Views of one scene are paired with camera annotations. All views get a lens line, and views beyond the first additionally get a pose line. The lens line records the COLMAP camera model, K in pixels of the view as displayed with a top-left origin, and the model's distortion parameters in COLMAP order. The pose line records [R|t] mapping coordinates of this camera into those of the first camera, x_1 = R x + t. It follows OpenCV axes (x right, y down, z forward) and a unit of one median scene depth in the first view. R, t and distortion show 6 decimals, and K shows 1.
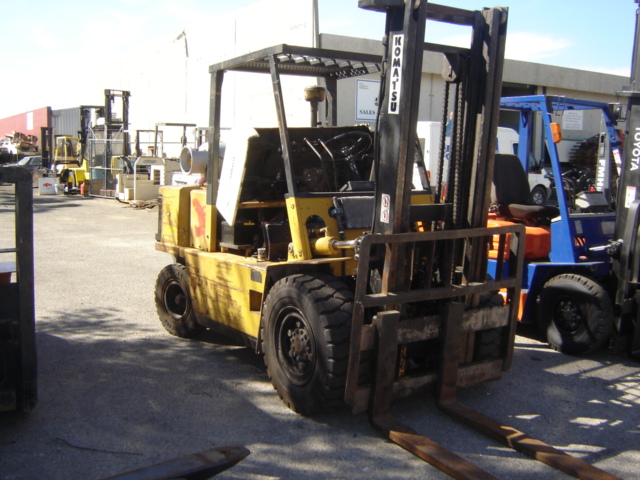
lens RADIAL K [[713.3, 0, 318.0], [0, 713.3, 252.5], [0, 0, 1]] dist [-0.115606, -0.043189]
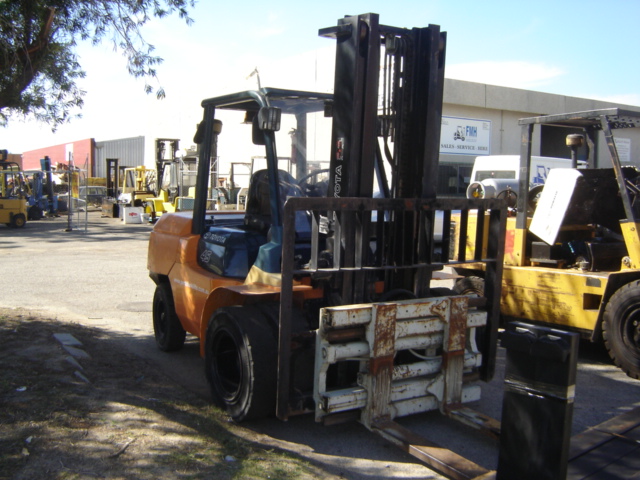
lens RADIAL K [[713.3, 0, 318.0], [0, 713.3, 252.5], [0, 0, 1]] dist [-0.115606, -0.043189]
pose [[0.999963, -0.001691, -0.008412, -0.516786], [0.001335, 0.999106, -0.042257, 0.028233], [0.008476, 0.042244, 0.999071, -0.261051]]
